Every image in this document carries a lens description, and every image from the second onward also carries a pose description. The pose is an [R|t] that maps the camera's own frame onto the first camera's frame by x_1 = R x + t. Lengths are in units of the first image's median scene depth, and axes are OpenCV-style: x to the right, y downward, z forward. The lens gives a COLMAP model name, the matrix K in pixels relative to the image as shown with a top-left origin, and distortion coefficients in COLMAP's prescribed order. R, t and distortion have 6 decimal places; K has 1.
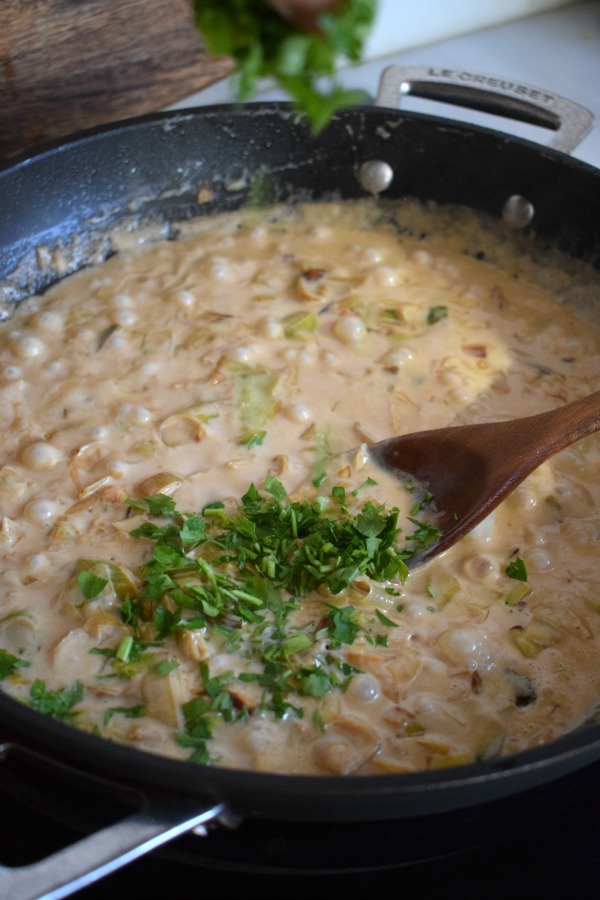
lens RADIAL K [[1326.2, 0, 300.0], [0, 1326.2, 450.0], [0, 0, 1]] dist [0.252168, -0.067969]
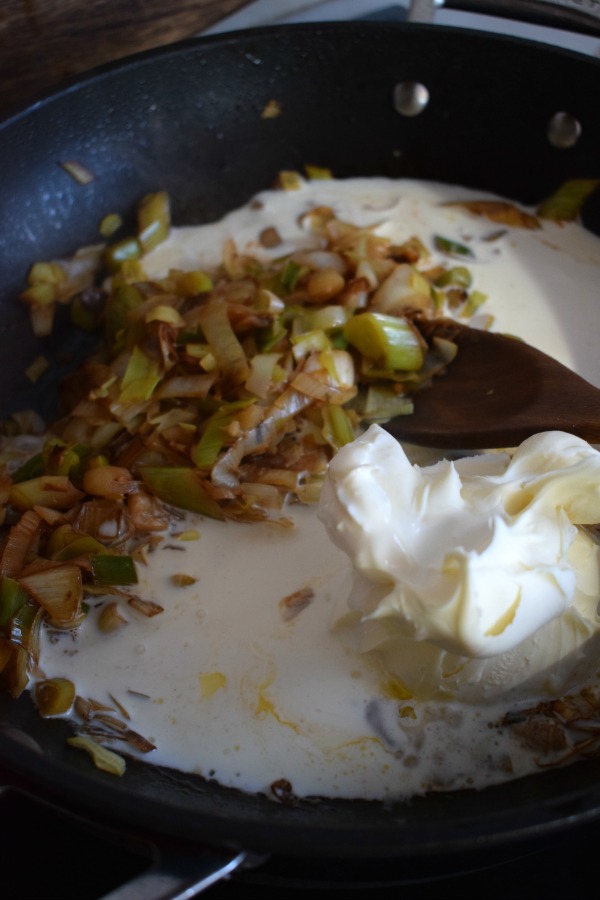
lens RADIAL K [[1139.3, 0, 300.0], [0, 1139.3, 450.0], [0, 0, 1]] dist [0.143837, -0.029454]
pose [[0.997814, -0.032270, -0.057676, 0.018596], [0.038083, 0.993983, 0.102697, -0.045424], [0.054014, -0.104669, 0.993039, 0.164495]]
